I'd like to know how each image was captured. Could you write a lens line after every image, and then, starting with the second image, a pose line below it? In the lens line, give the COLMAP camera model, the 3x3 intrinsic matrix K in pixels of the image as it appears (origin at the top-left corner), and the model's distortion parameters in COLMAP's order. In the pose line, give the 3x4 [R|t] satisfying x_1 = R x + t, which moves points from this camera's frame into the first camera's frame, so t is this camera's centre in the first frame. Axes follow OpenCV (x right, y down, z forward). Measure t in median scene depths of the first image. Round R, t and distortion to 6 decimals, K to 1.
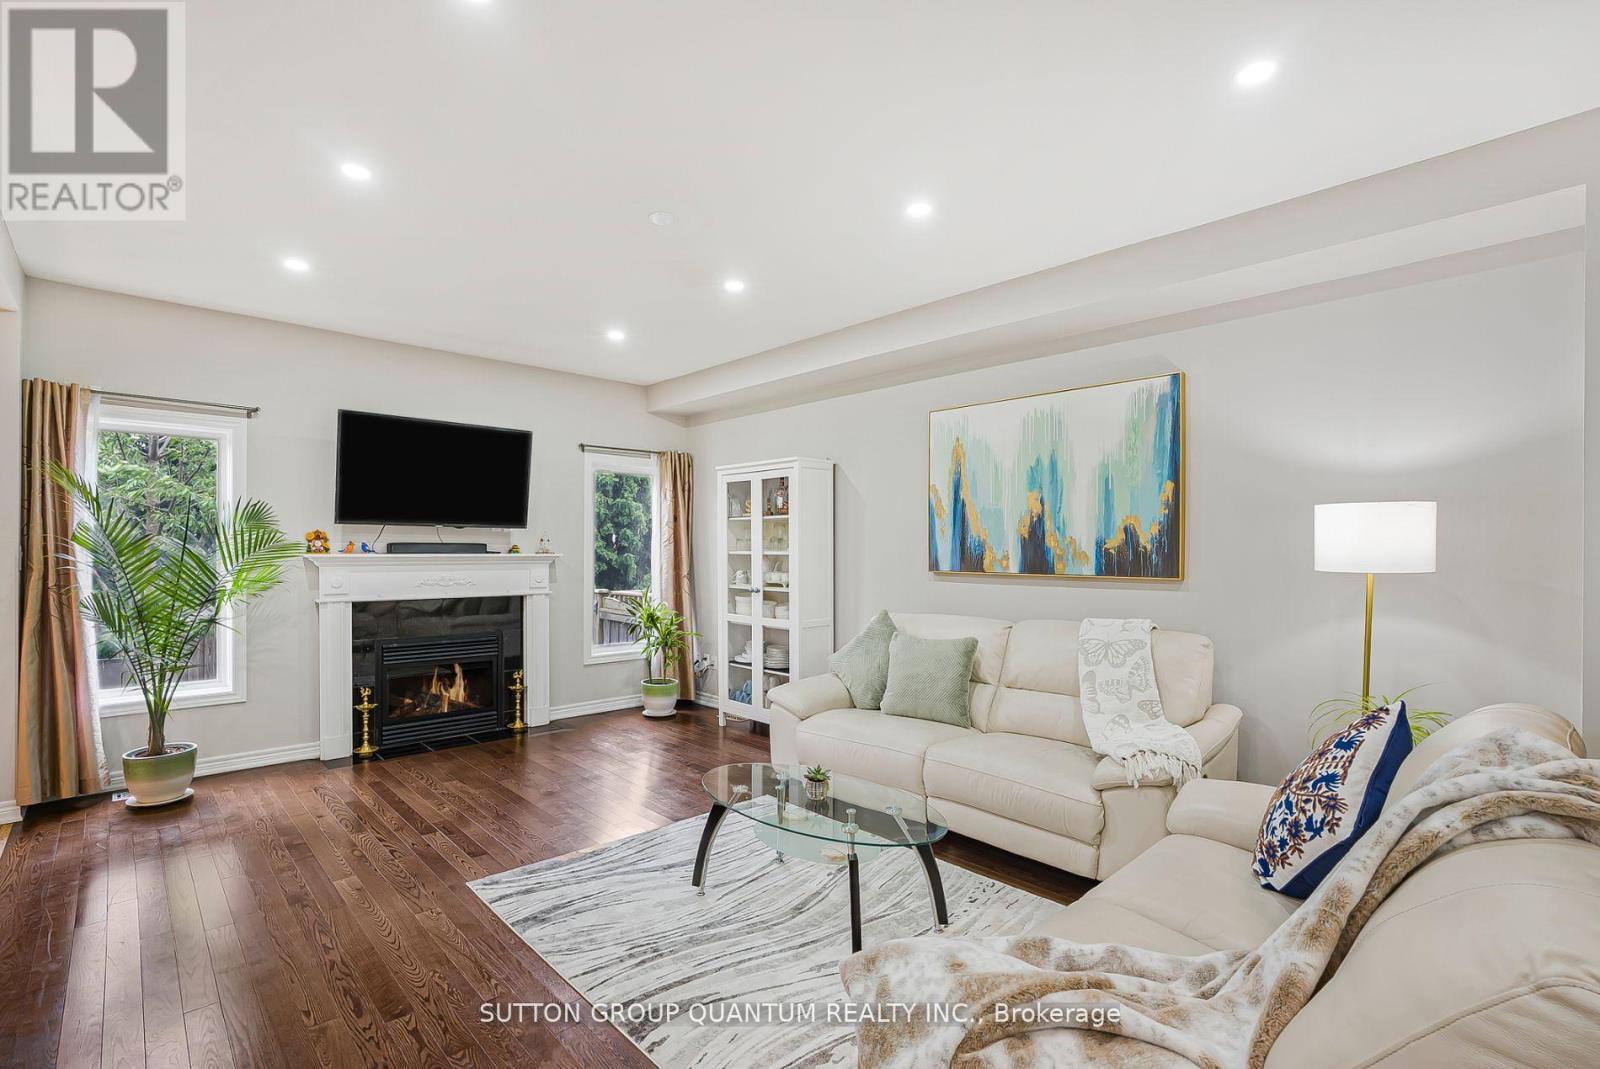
lens RADIAL K [[748.8, 0, 800.0], [0, 748.8, 534.5], [0, 0, 1]] dist [-0.052179, 0.026301]
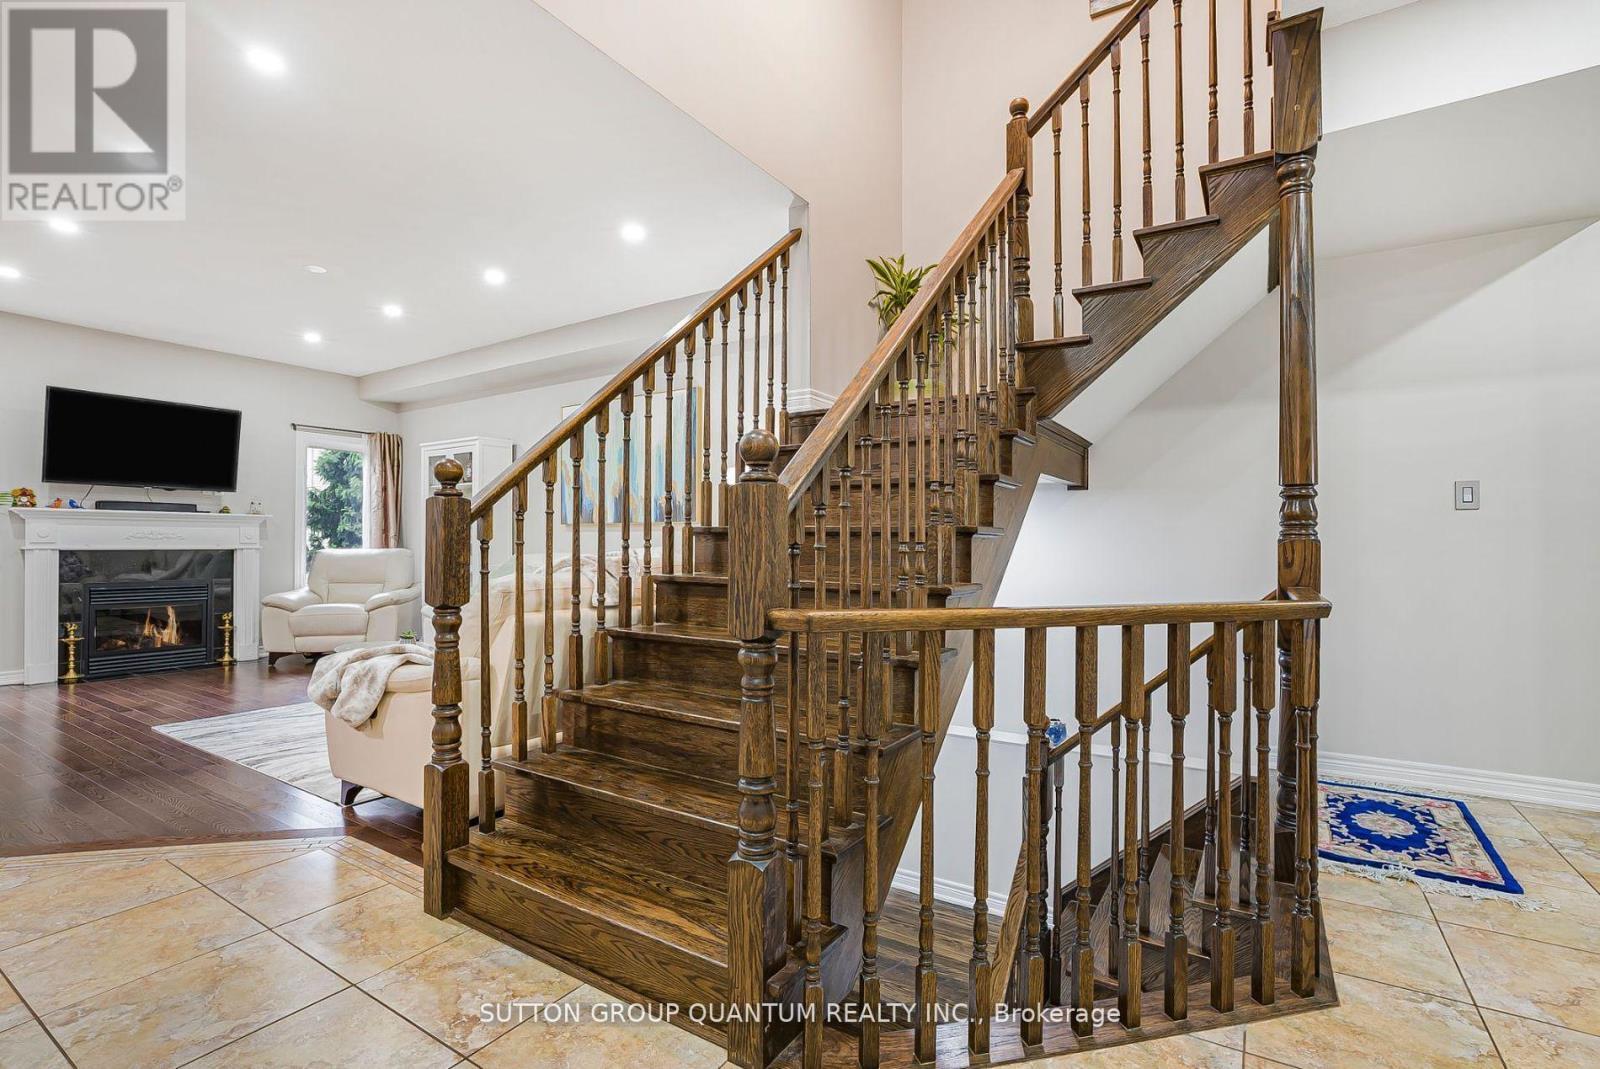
lens RADIAL K [[786.8, 0, 800.0], [0, 786.8, 534.5], [0, 0, 1]] dist [-0.013319, 0.008631]
pose [[0.977713, 0.006923, 0.209833, 0.275135], [-0.007197, 0.999974, 0.000541, 0.056991], [-0.209824, -0.002039, 0.977737, -0.452453]]
